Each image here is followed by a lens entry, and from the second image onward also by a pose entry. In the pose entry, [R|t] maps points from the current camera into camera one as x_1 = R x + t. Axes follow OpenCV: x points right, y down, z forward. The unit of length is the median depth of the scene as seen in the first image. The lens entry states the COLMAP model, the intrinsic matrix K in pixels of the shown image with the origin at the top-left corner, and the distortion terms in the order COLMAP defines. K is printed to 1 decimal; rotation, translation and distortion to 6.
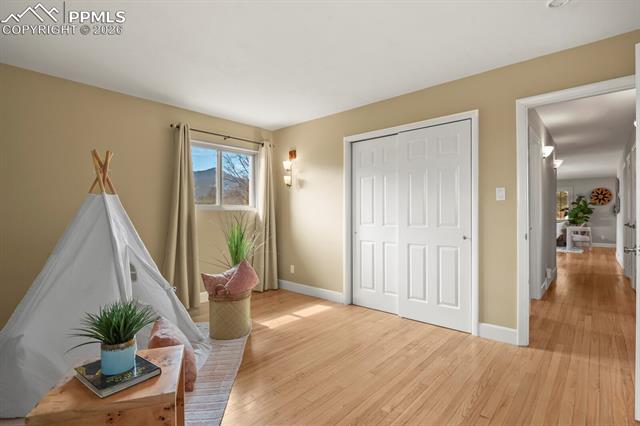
lens RADIAL K [[307.9, 0, 323.9], [0, 307.9, 214.9], [0, 0, 1]] dist [-0.002751, -0.000443]
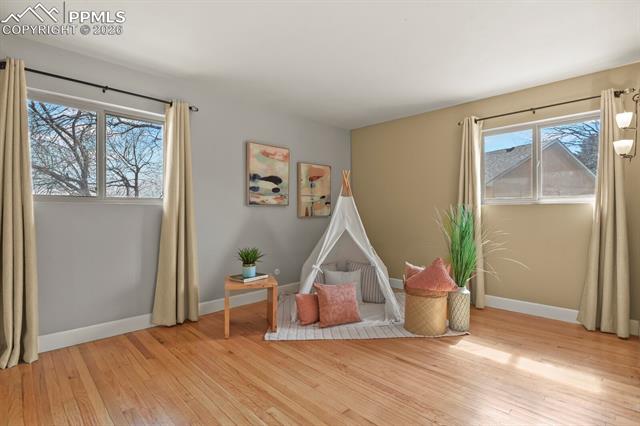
lens RADIAL K [[307.9, 0, 325.4], [0, 307.9, 209.8], [0, 0, 1]] dist [-0.002751, -0.000443]
pose [[-0.047377, 0.000697, -0.998877, 0.775308], [0.001552, 0.999999, 0.000624, -0.000549], [0.998876, -0.001521, -0.047378, 0.809554]]
